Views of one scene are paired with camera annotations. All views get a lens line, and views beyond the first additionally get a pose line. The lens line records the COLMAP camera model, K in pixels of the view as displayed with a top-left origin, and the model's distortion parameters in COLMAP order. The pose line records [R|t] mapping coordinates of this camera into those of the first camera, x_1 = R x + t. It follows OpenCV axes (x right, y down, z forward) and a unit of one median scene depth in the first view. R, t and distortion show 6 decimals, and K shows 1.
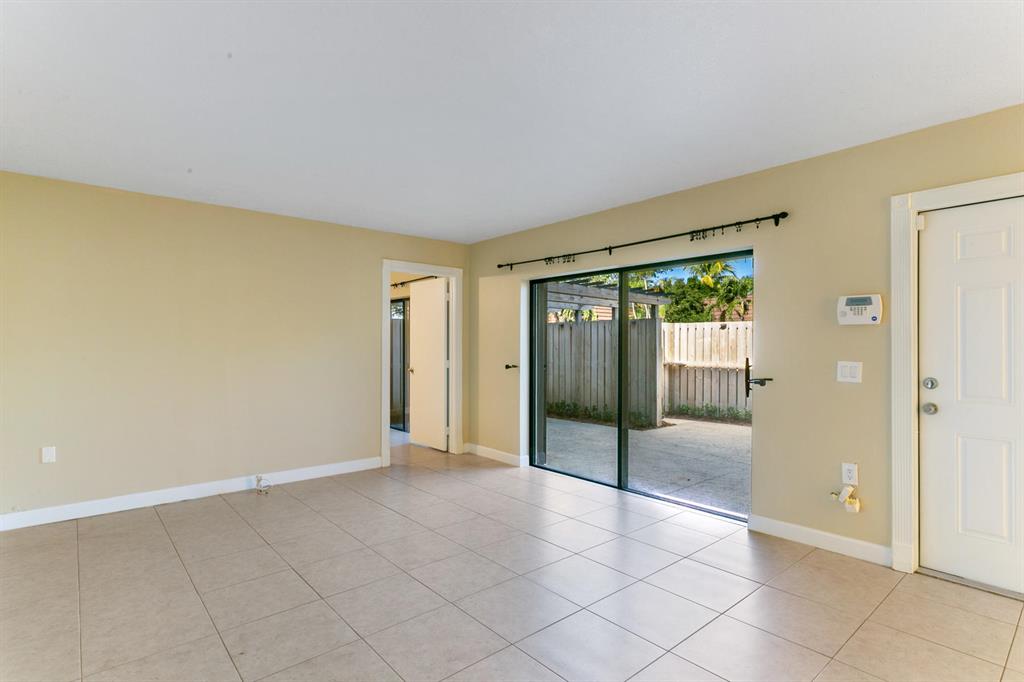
lens RADIAL K [[509.1, 0, 512.9], [0, 509.1, 340.4], [0, 0, 1]] dist [0.006785, 0.001285]
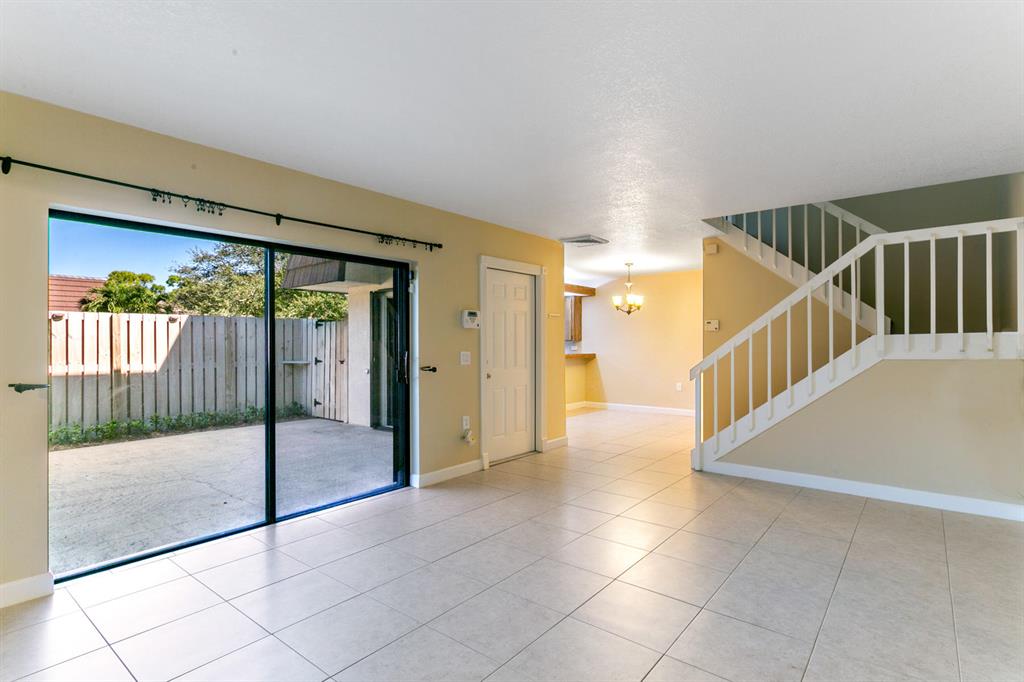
lens RADIAL K [[509.1, 0, 513.6], [0, 509.1, 342.4], [0, 0, 1]] dist [0.006785, 0.001285]
pose [[-0.175613, 0.003718, 0.984452, -0.918789], [-0.002217, 0.999989, -0.004172, 0.019798], [-0.984457, -0.002915, -0.175603, 1.127380]]
